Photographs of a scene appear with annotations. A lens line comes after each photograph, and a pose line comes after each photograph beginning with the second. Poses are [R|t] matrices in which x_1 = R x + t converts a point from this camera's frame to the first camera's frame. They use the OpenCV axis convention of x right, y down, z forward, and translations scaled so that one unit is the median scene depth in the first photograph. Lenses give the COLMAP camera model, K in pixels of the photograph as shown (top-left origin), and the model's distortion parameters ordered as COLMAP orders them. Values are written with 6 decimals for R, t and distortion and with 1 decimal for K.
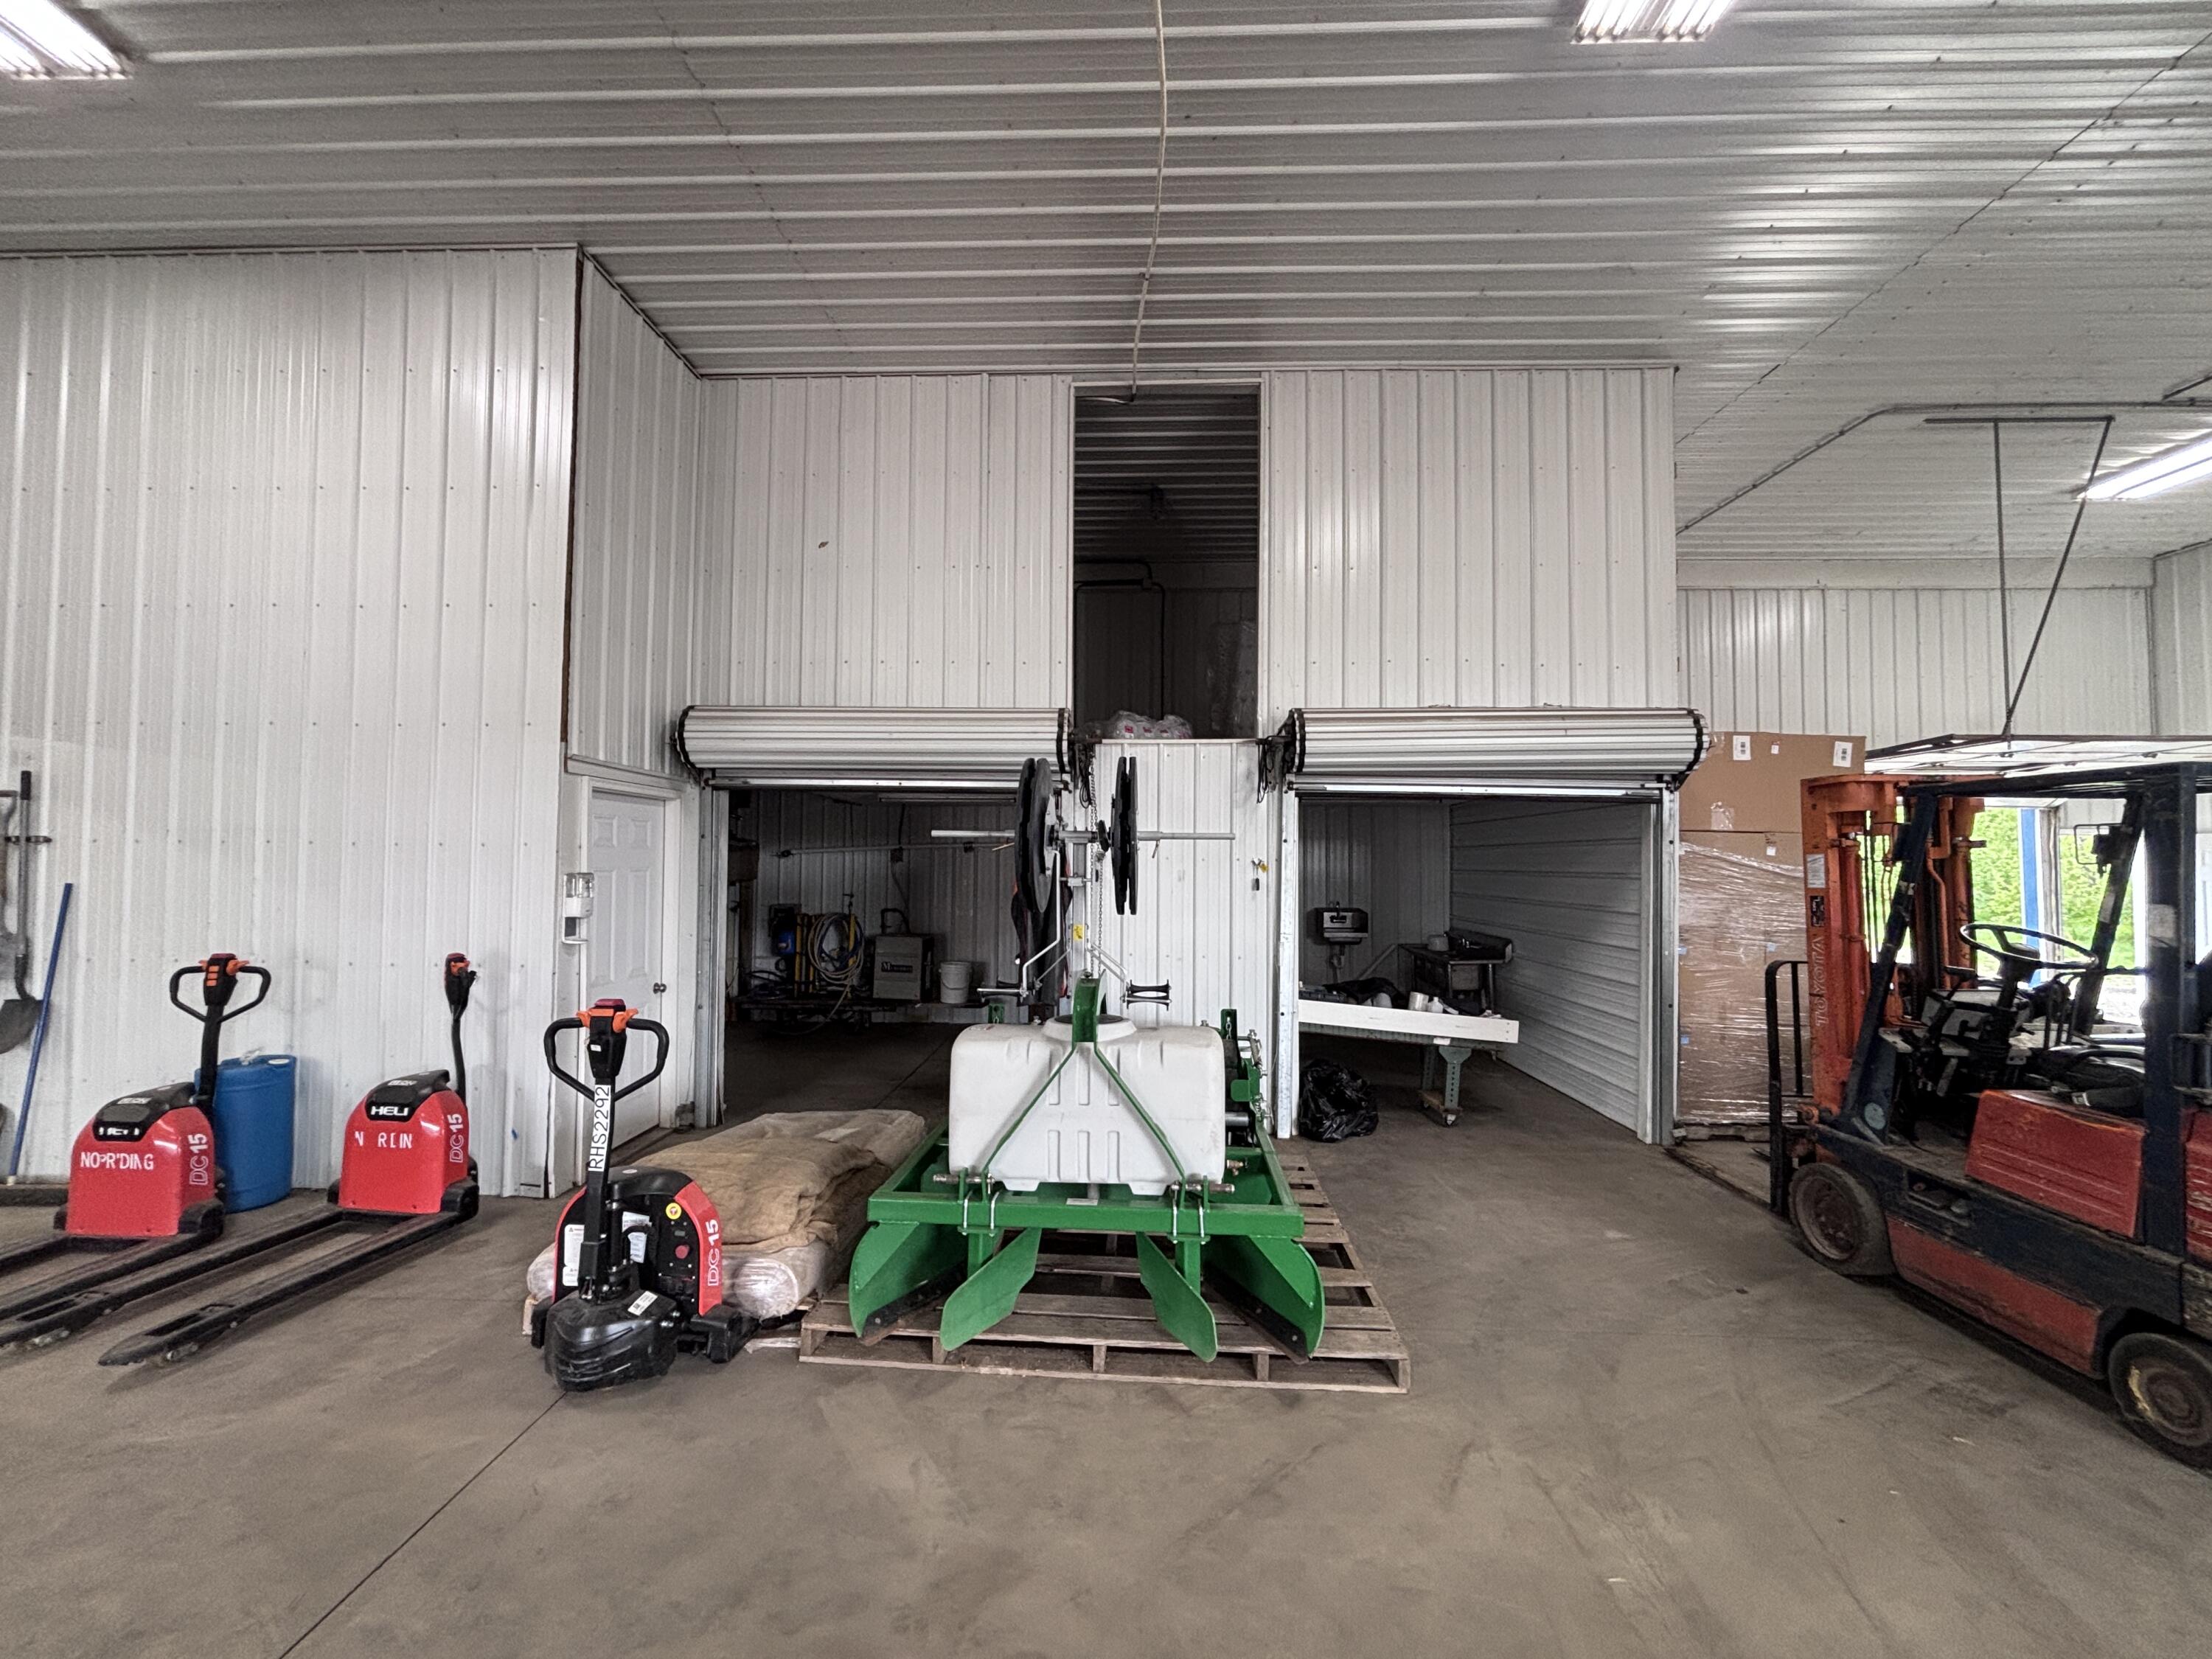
lens RADIAL K [[897.3, 0, 1106.0], [0, 897.3, 829.5], [0, 0, 1]] dist [0.003021, -0.000078]
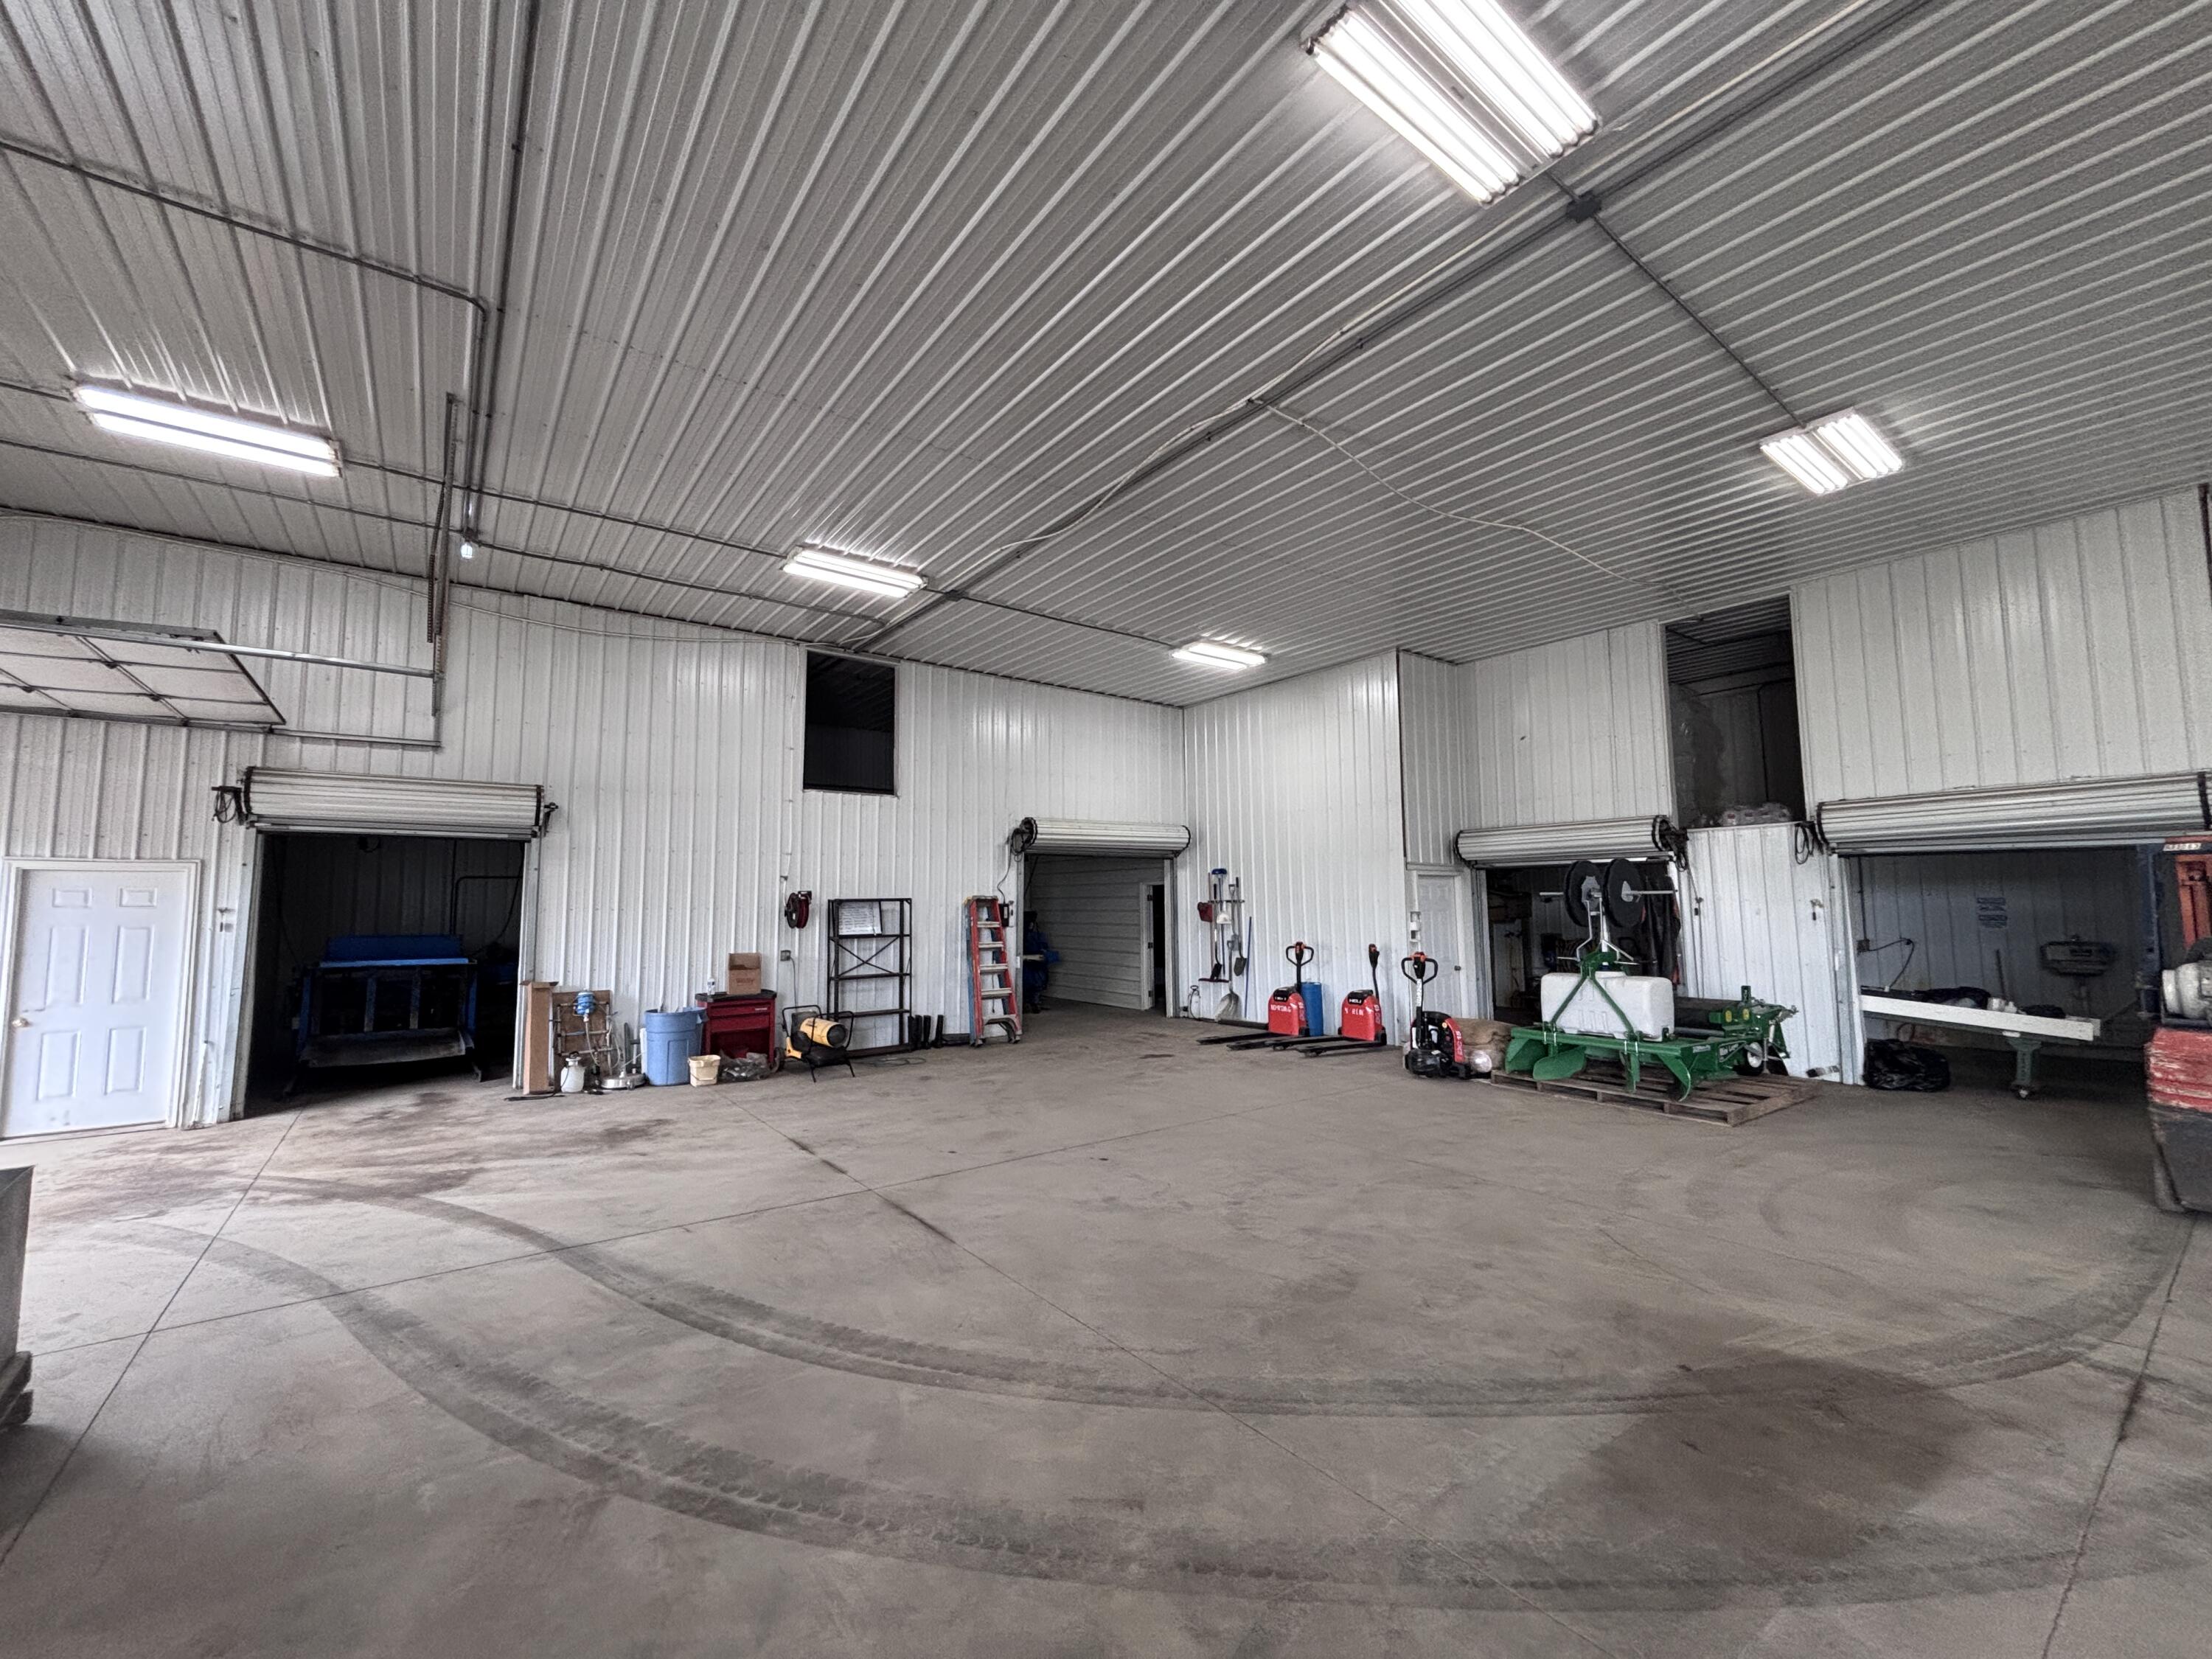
lens RADIAL K [[896.3, 0, 1103.2], [0, 896.3, 829.9], [0, 0, 1]] dist [0.030494, -0.013982]
pose [[0.625131, -0.080740, -0.776333, 0.749654], [0.041729, 0.996670, -0.070054, -0.033585], [0.779404, 0.011397, 0.626418, -1.113248]]
